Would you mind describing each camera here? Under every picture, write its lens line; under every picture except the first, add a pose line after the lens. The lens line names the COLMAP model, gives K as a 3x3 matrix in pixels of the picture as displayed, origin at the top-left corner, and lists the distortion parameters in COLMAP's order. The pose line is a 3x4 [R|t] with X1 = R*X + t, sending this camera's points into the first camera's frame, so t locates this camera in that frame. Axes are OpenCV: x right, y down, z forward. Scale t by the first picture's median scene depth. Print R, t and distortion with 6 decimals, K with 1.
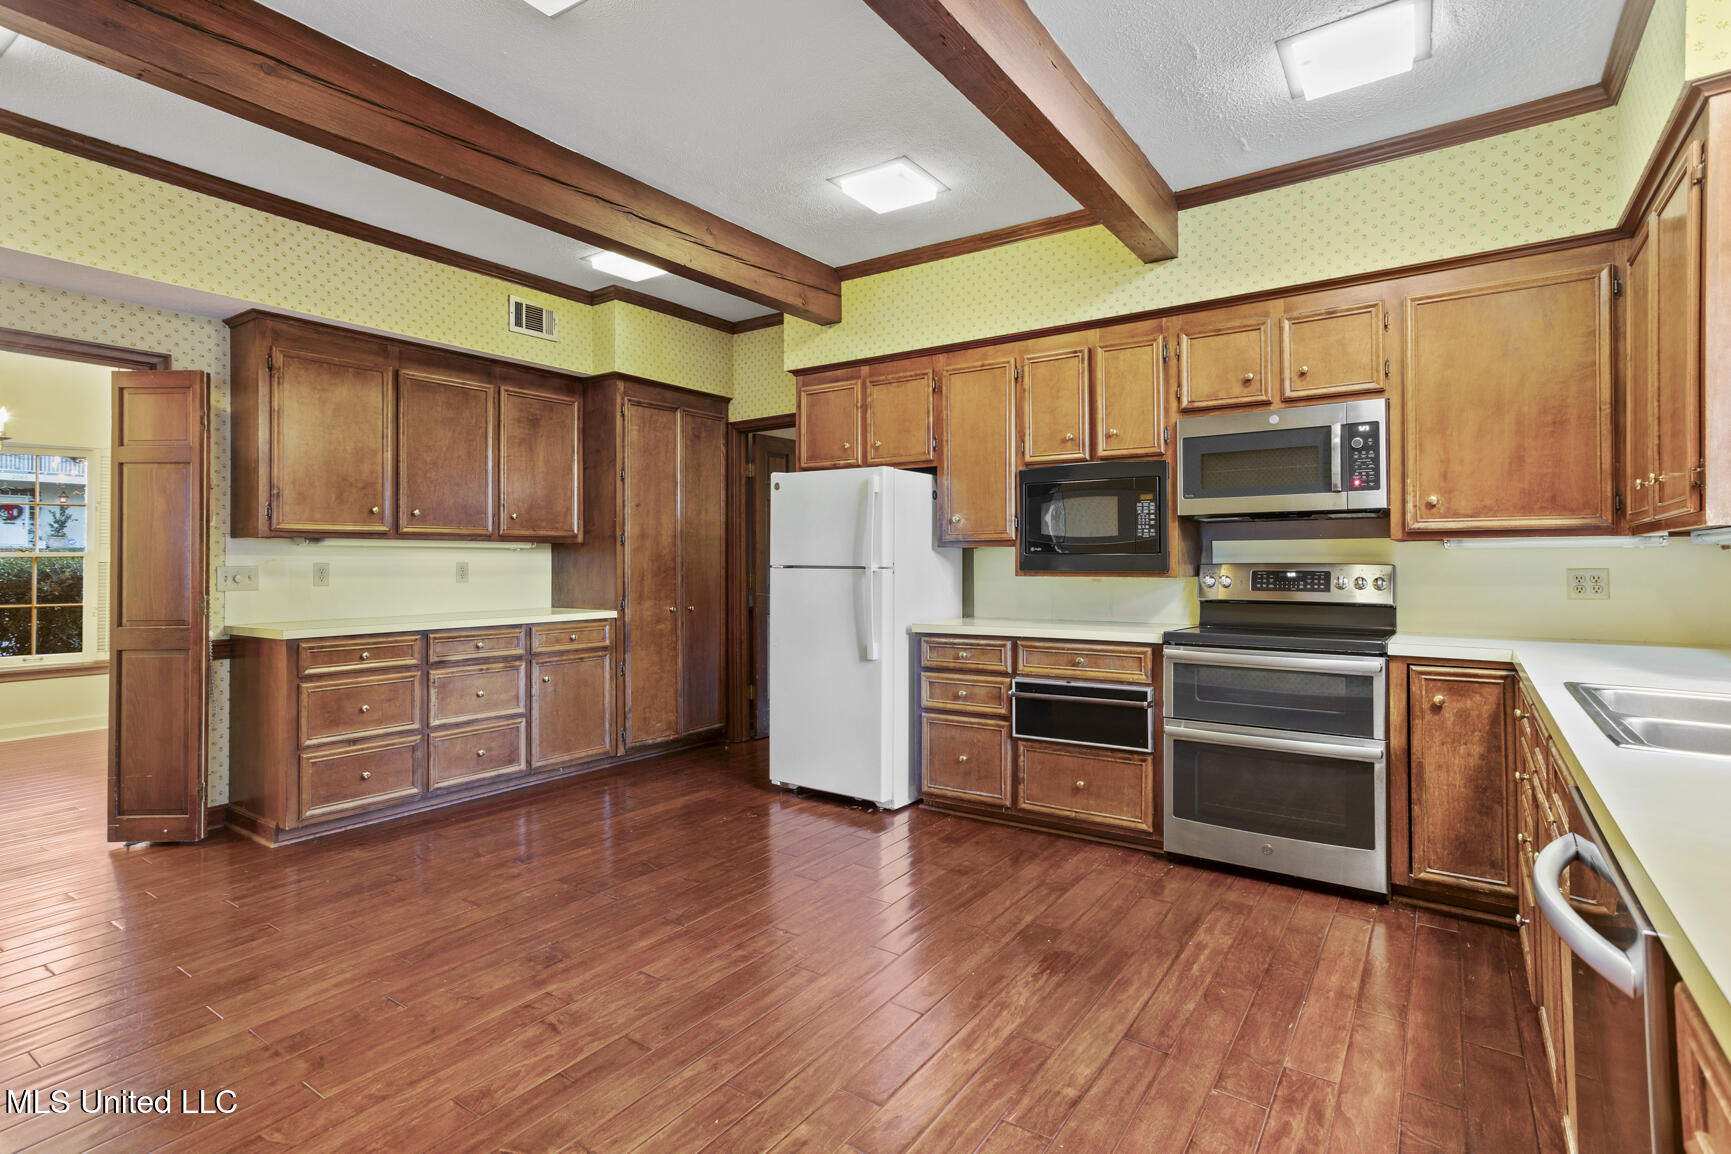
lens RADIAL K [[853.4, 0, 868.3], [0, 853.4, 549.7], [0, 0, 1]] dist [0.003952, 0.001468]
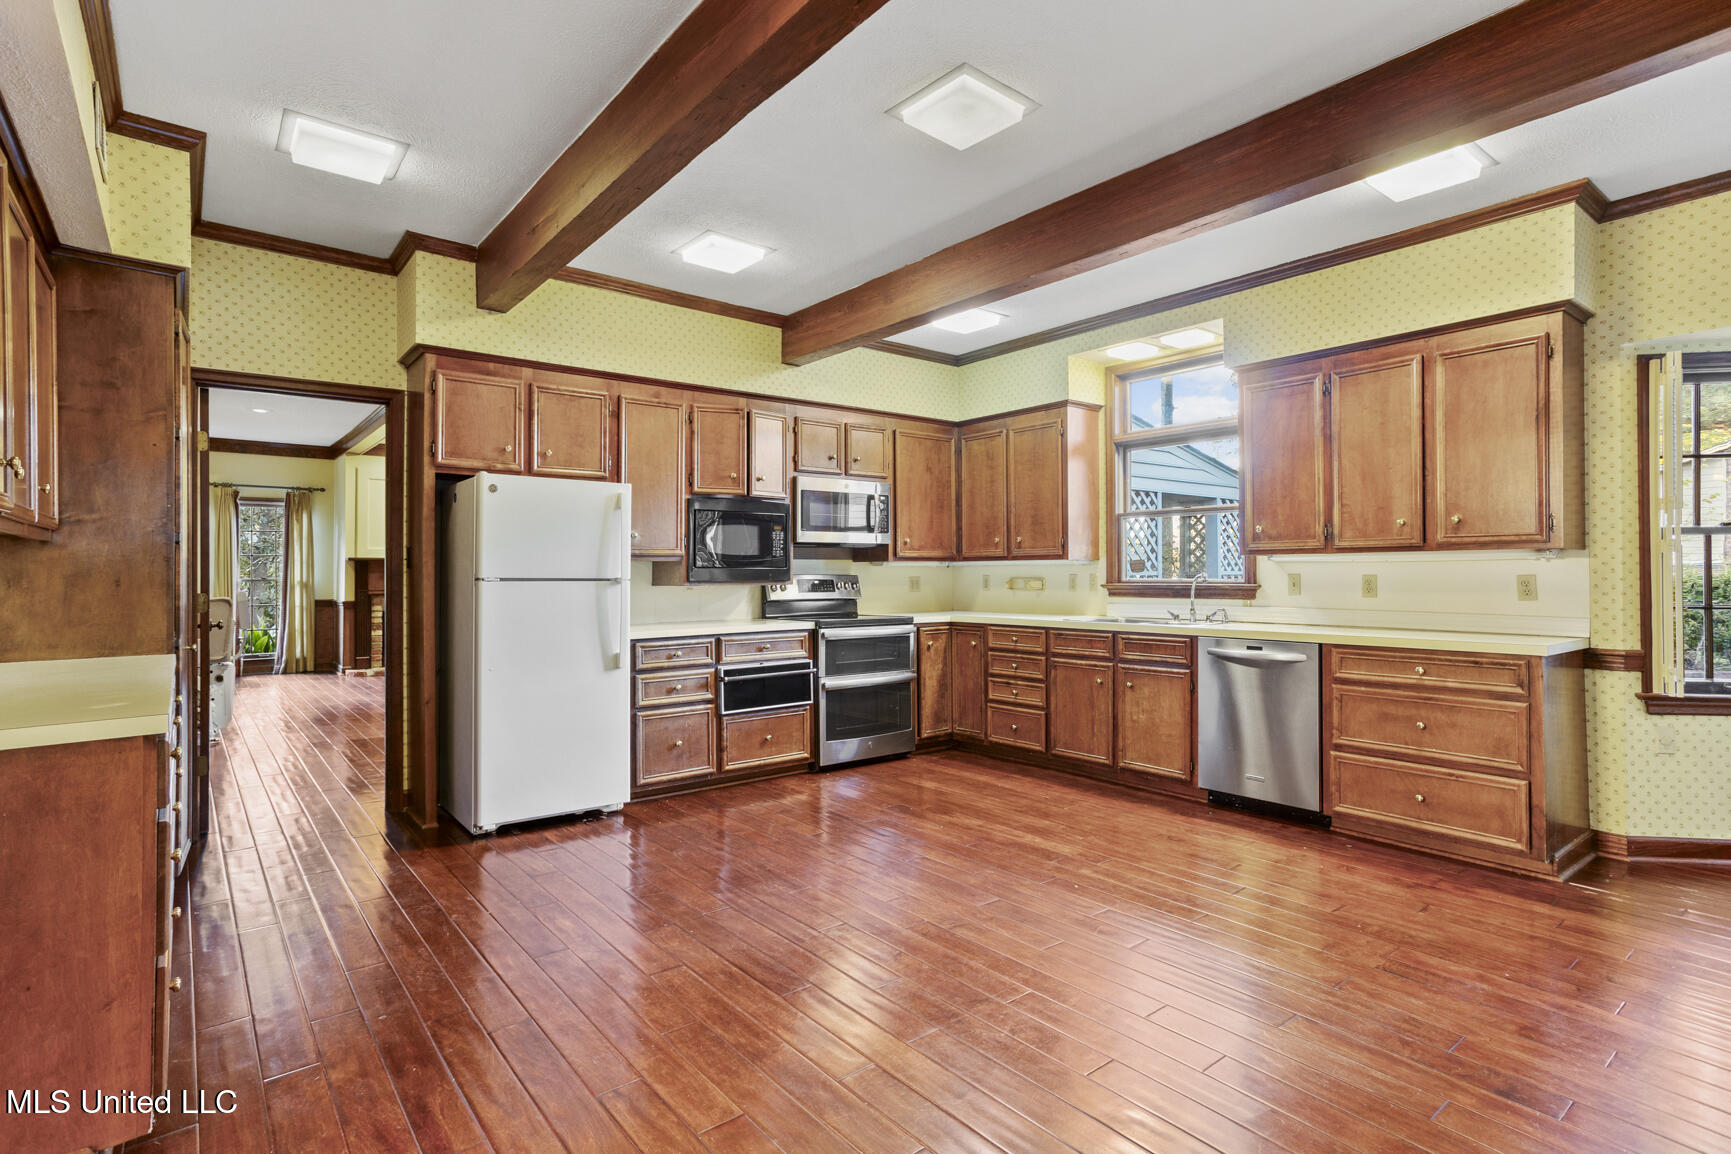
lens RADIAL K [[853.4, 0, 858.7], [0, 853.4, 577.0], [0, 0, 1]] dist [0.003952, 0.001468]
pose [[0.303591, 0.000335, 0.952802, -0.967888], [-0.005262, 0.999985, 0.001325, 0.017148], [-0.952788, -0.005416, 0.303588, 0.442421]]
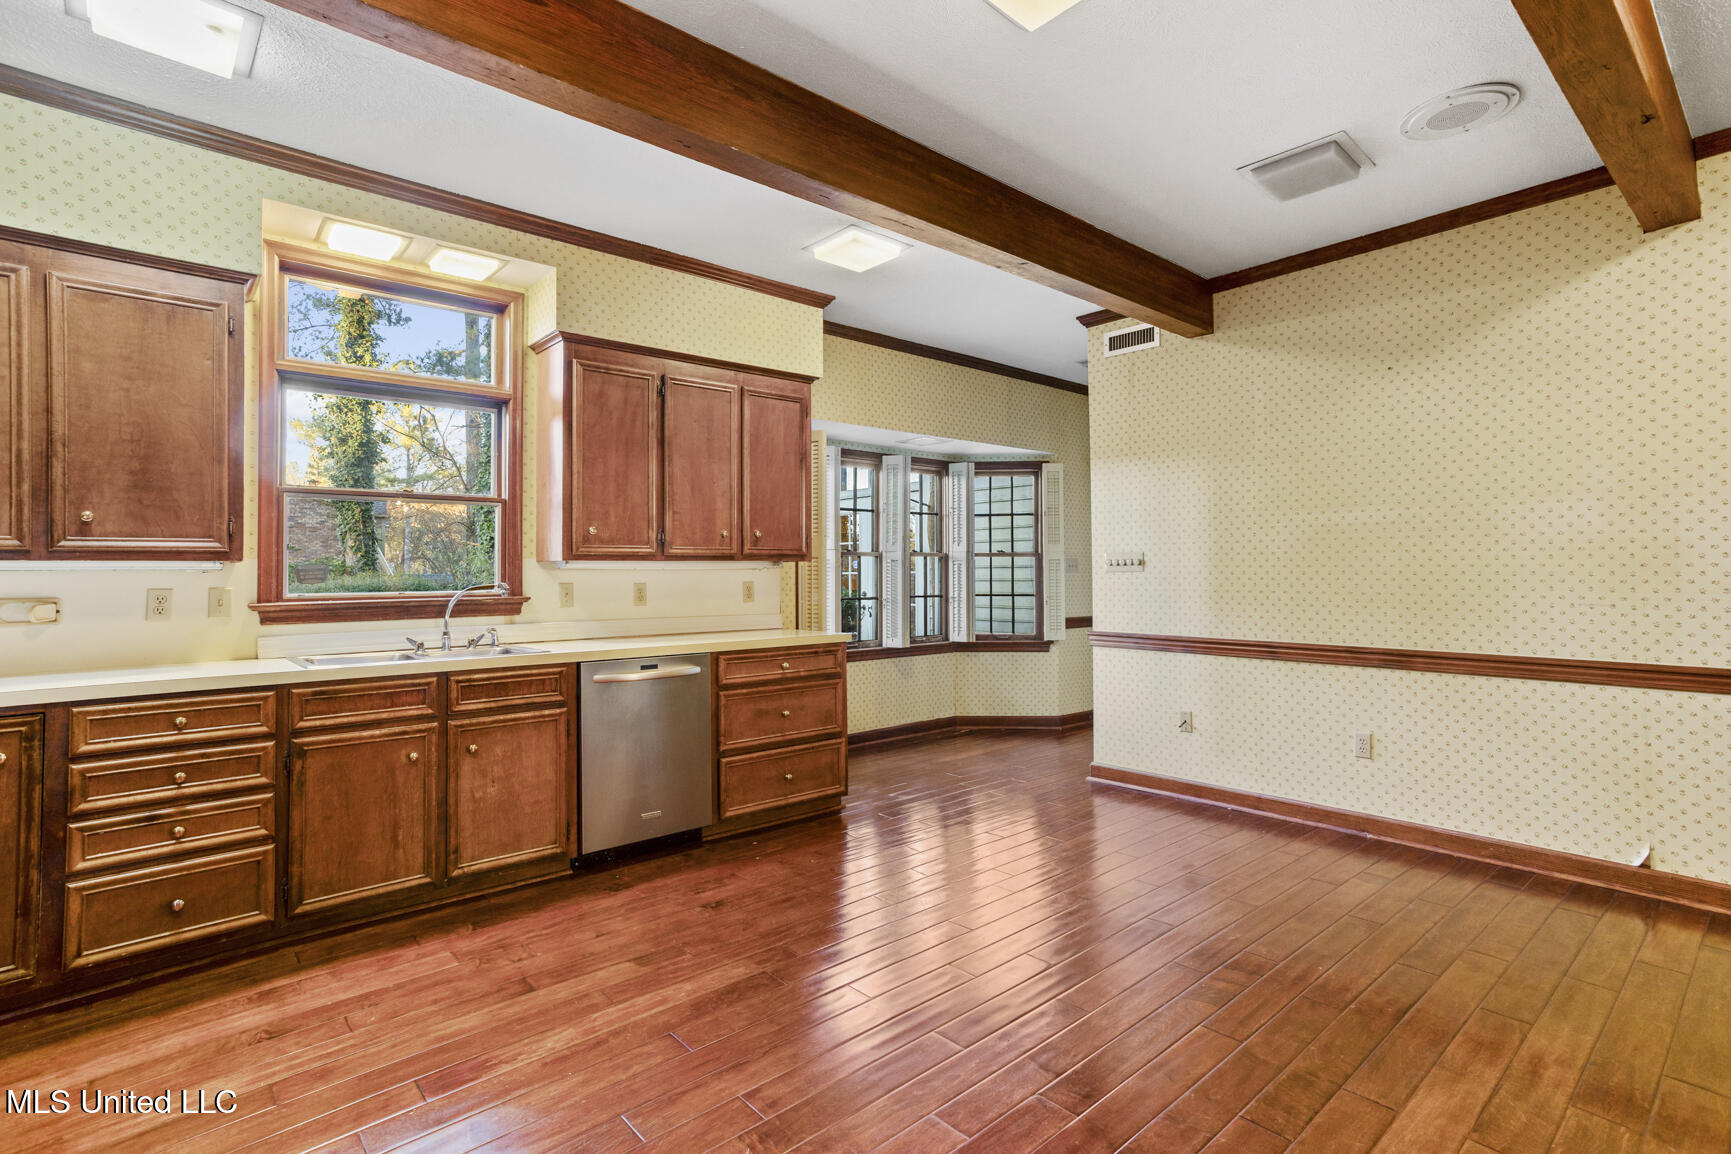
lens RADIAL K [[853.4, 0, 852.7], [0, 853.4, 564.3], [0, 0, 1]] dist [0.003952, 0.001468]
pose [[-0.965331, 0.015191, 0.260588, -0.244915], [0.010574, 0.999762, -0.019108, 0.012069], [-0.260816, -0.015690, -0.965261, 1.162218]]
